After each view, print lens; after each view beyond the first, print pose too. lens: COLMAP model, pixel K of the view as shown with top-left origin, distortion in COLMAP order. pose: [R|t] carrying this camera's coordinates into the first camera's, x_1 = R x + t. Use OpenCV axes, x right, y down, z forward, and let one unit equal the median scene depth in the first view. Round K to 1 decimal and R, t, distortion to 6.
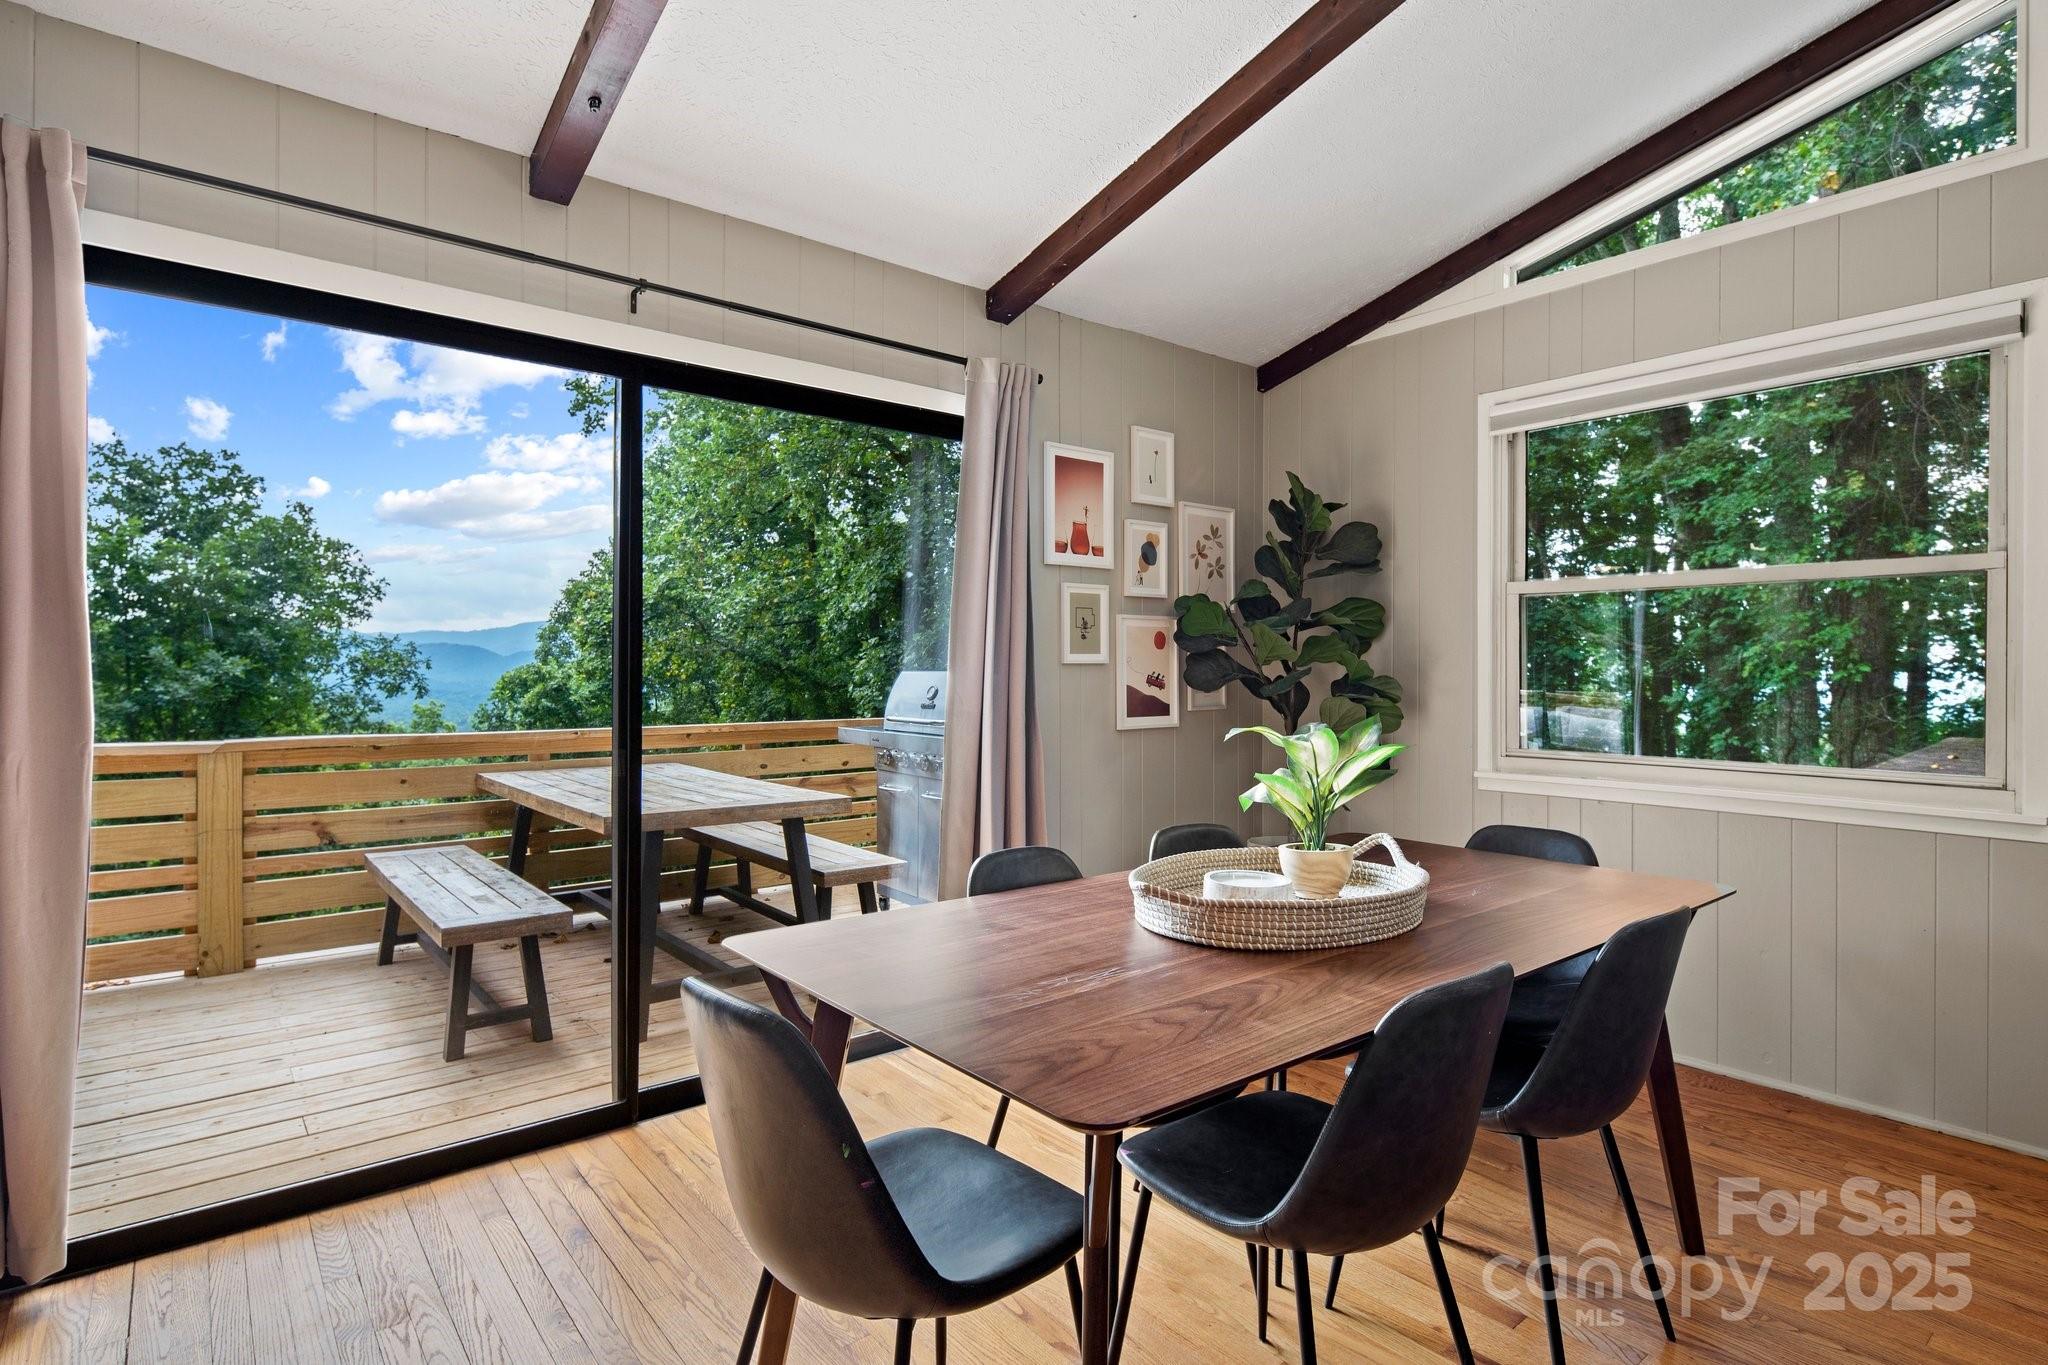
lens RADIAL K [[1031.2, 0, 1028.2], [0, 1031.2, 669.5], [0, 0, 1]] dist [0.004441, -0.005512]
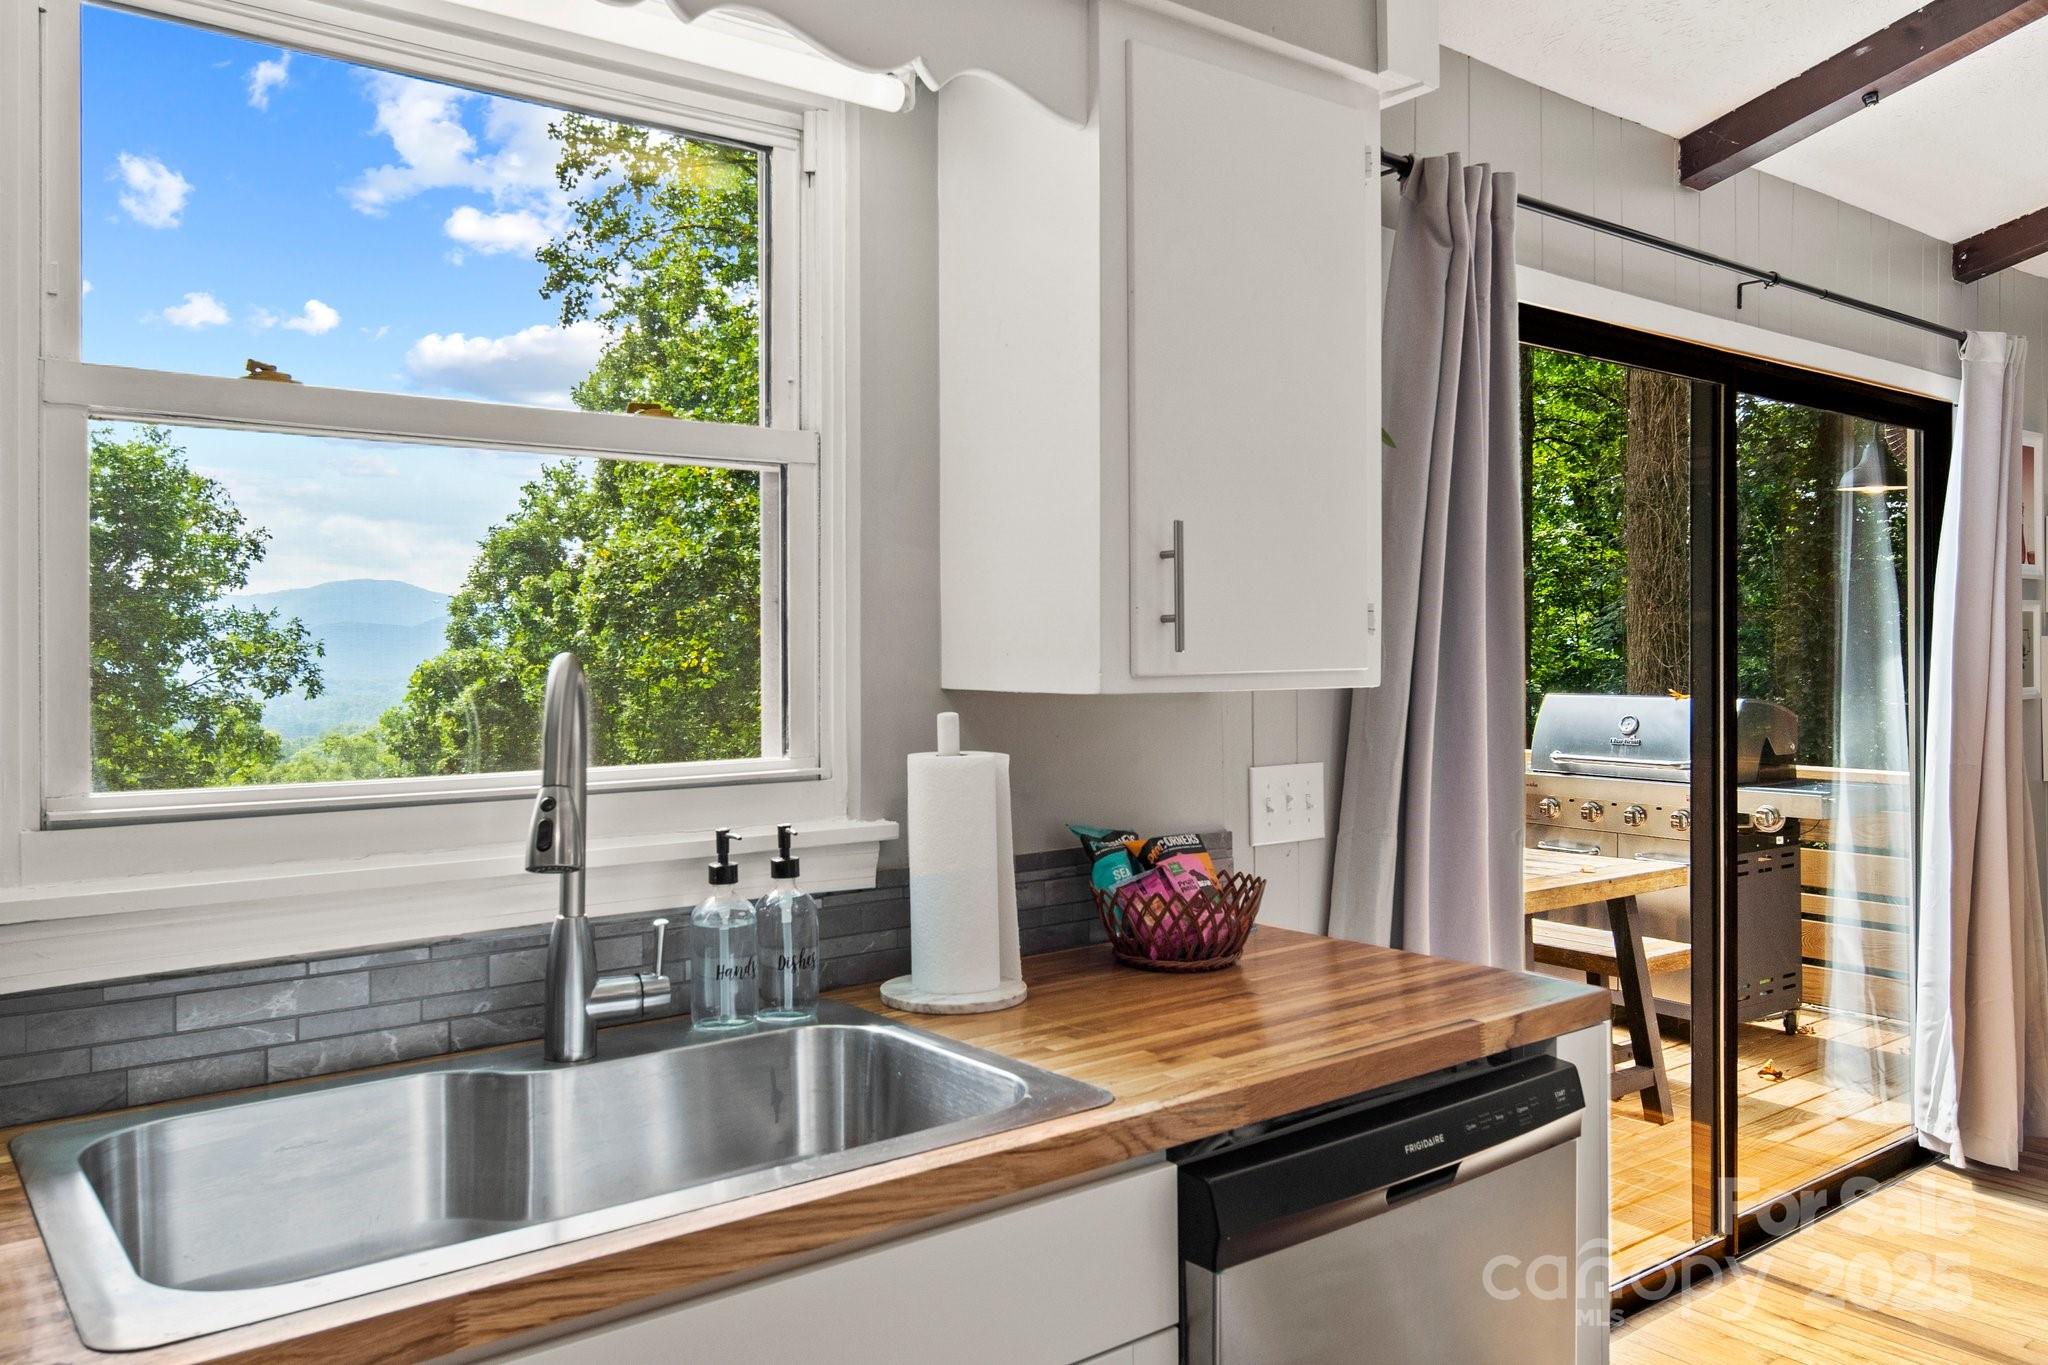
lens RADIAL K [[1537.9, 0, 936.9], [0, 1537.9, 636.4], [0, 0, 1]] dist [0.002817, 0.005906]
pose [[0.999509, -0.004392, -0.031030, -0.585750], [0.004301, 0.999986, -0.003006, -0.043836], [0.031043, 0.002871, 0.999514, -0.173830]]
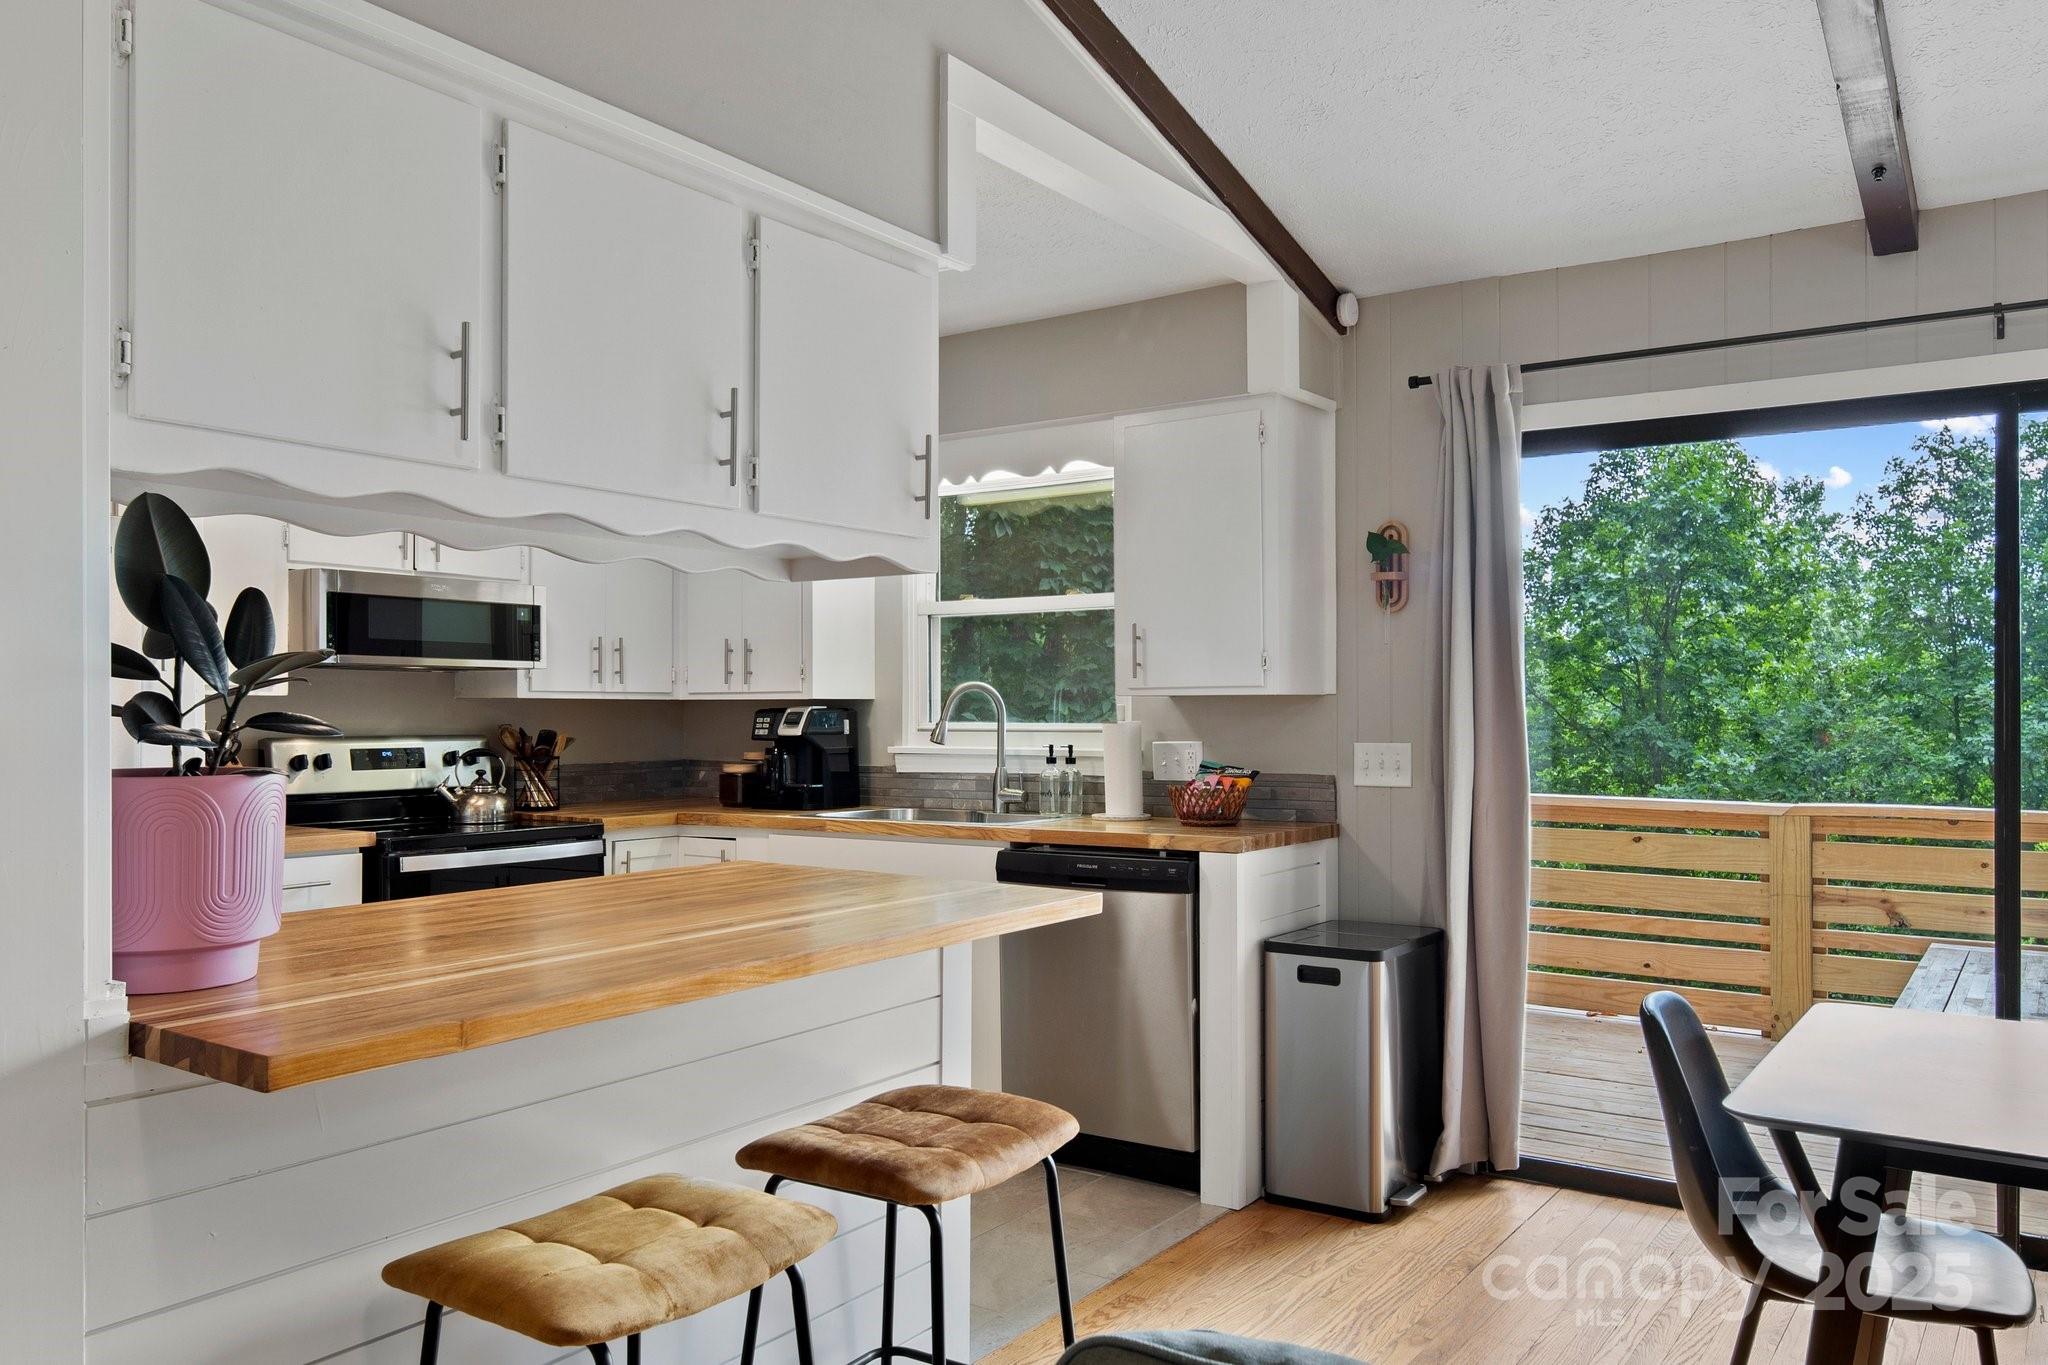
lens RADIAL K [[1537.9, 0, 1013.7], [0, 1537.9, 691.6], [0, 0, 1]] dist [0.002817, 0.005906]
pose [[0.272828, -0.012385, -0.961983, 0.407174], [0.001148, 0.999921, -0.012548, -0.018735], [0.962062, 0.002319, 0.272821, -0.103705]]
